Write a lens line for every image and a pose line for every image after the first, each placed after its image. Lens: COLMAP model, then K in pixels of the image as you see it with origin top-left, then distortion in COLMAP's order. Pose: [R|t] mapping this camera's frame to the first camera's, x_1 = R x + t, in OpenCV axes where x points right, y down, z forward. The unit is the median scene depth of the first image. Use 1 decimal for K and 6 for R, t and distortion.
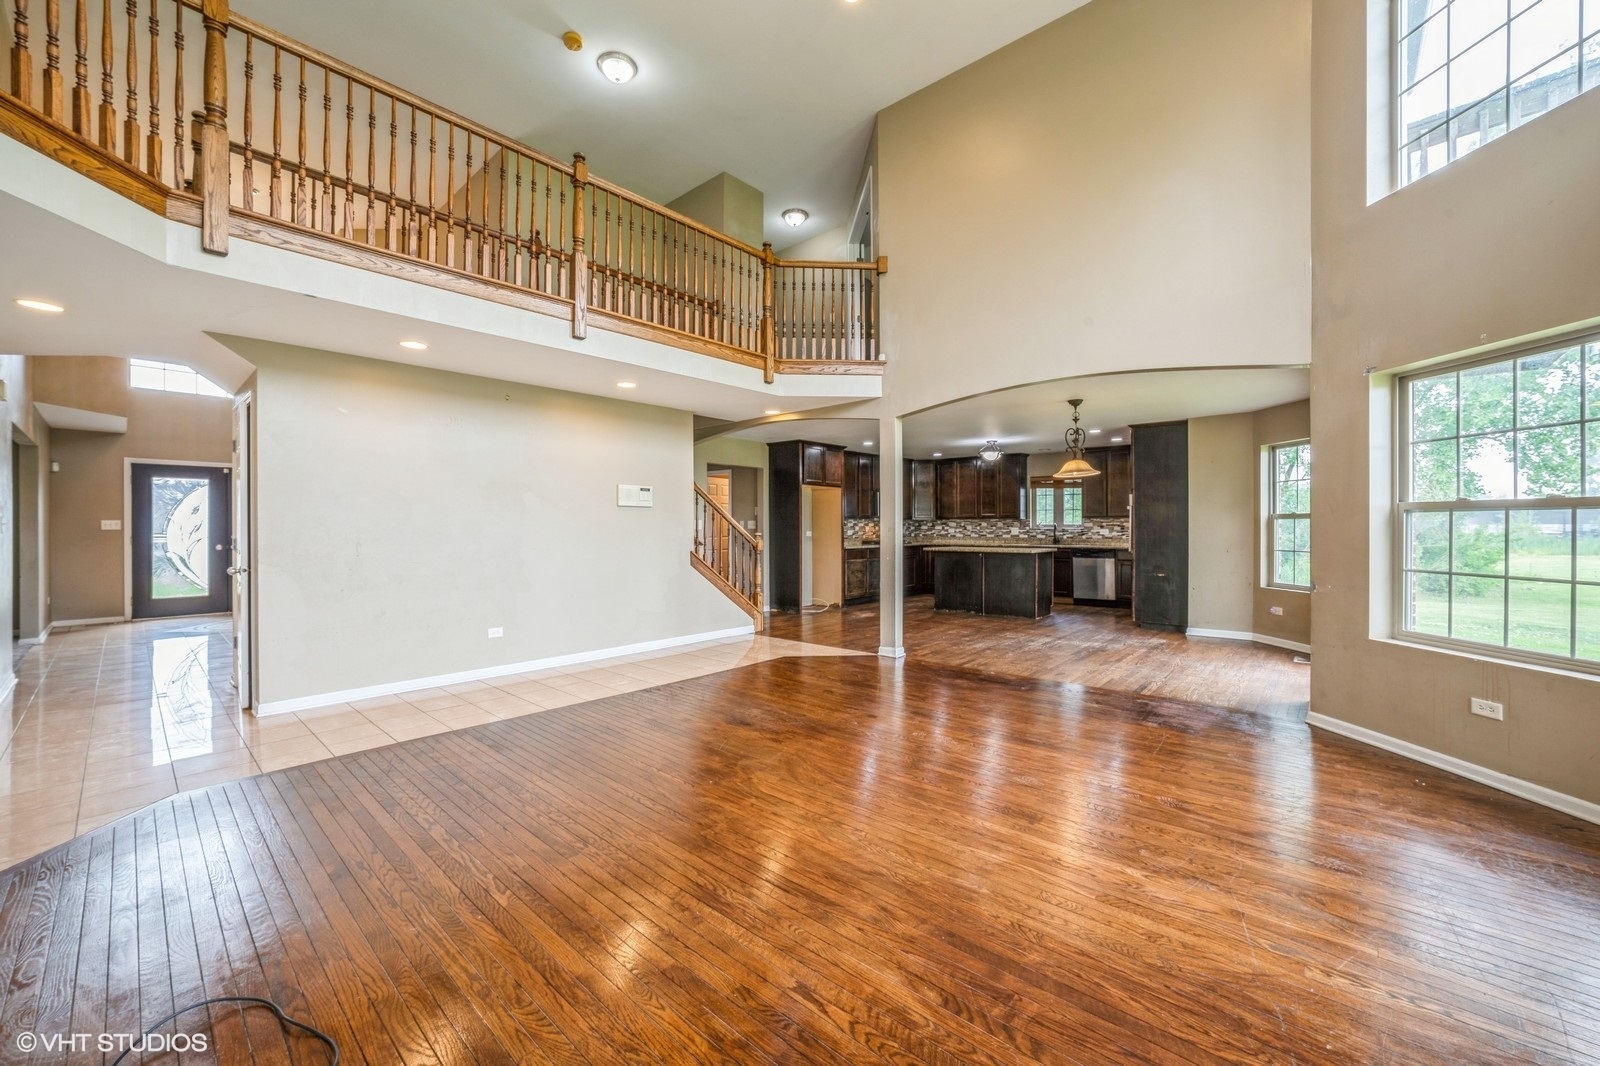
lens RADIAL K [[618.8, 0, 803.8], [0, 618.8, 531.2], [0, 0, 1]] dist [-0.050276, 0.017431]
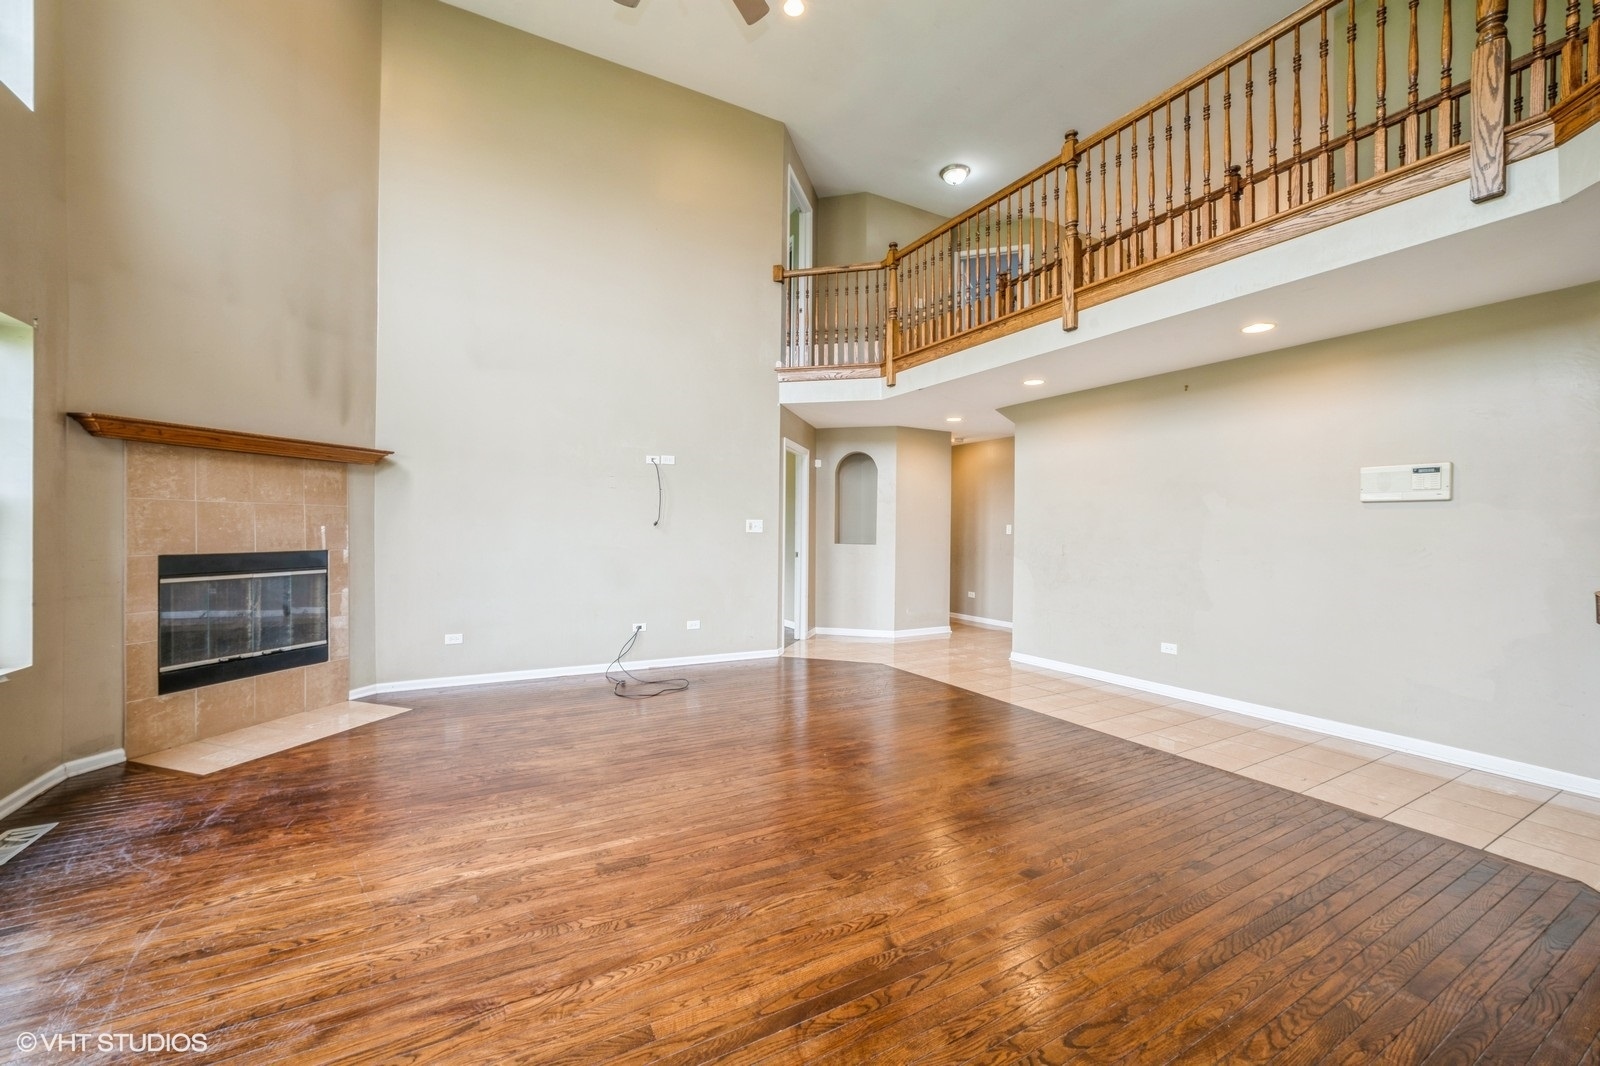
lens RADIAL K [[657.5, 0, 810.3], [0, 657.5, 532.9], [0, 0, 1]] dist [-0.045617, 0.022407]
pose [[-0.343806, 0.003461, -0.939034, 1.178825], [-0.015078, 0.999844, 0.009206, -0.015042], [0.938920, 0.017324, -0.343700, 1.640242]]
